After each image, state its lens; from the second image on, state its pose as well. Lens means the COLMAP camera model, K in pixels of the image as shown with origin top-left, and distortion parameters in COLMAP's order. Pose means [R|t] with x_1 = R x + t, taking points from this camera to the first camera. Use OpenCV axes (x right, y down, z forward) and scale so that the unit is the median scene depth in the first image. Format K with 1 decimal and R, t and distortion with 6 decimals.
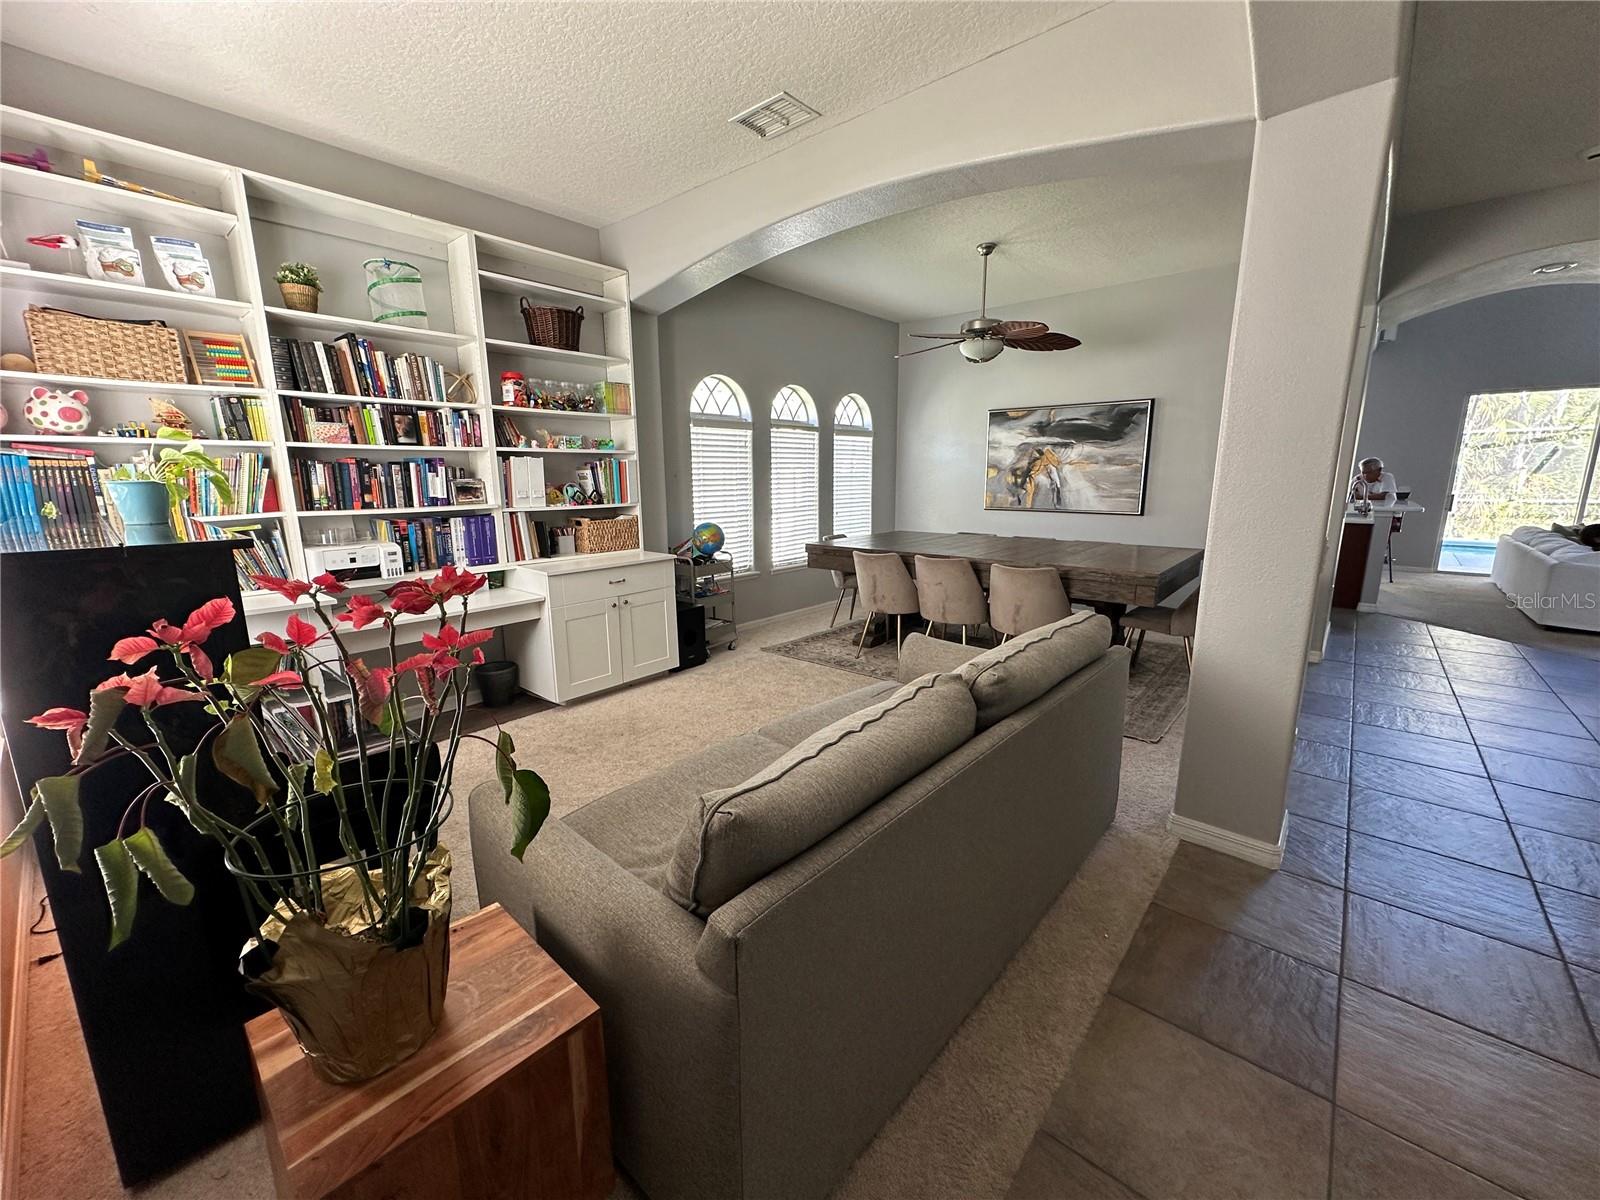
lens RADIAL K [[637.6, 0, 803.7], [0, 637.6, 597.6], [0, 0, 1]] dist [-0.002505, -0.000110]
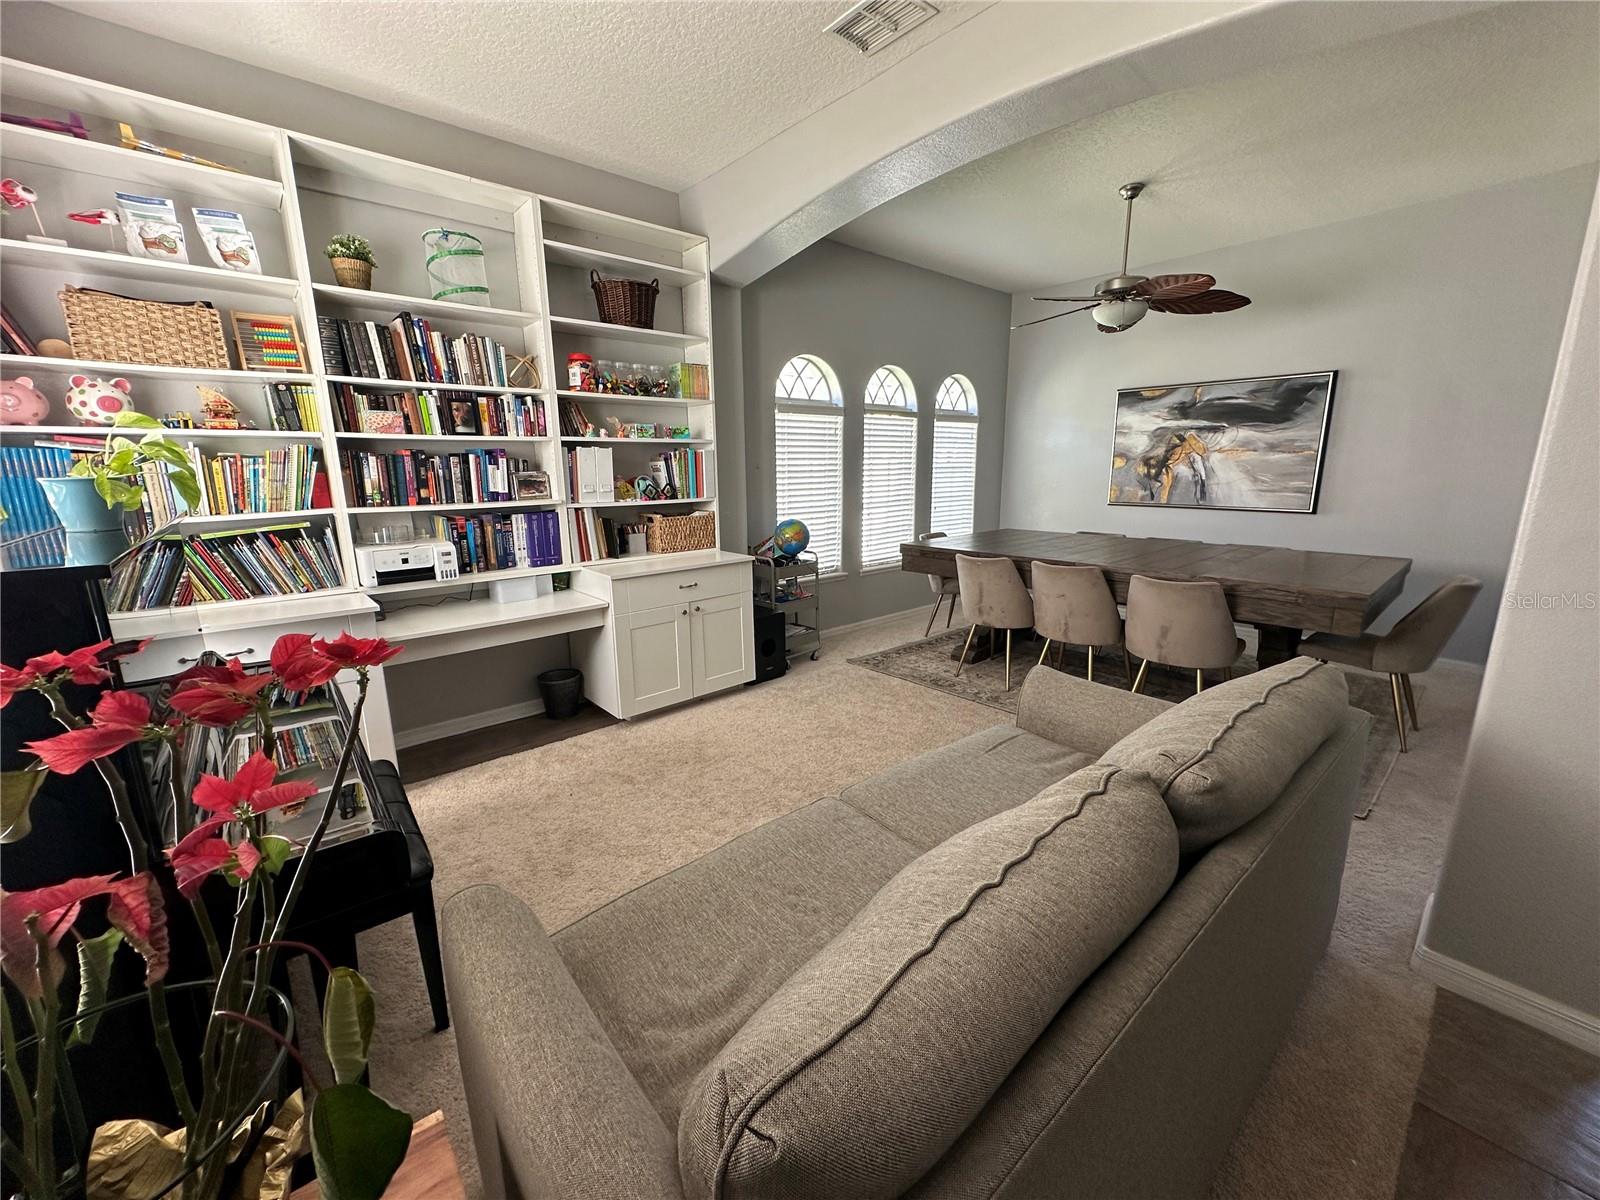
lens RADIAL K [[637.6, 0, 799.1], [0, 637.6, 598.1], [0, 0, 1]] dist [-0.002505, -0.000110]
pose [[0.989258, 0.026414, -0.143777, -0.009498], [-0.024224, 0.999563, 0.016960, -0.029150], [0.144162, -0.013294, 0.989465, 0.144748]]
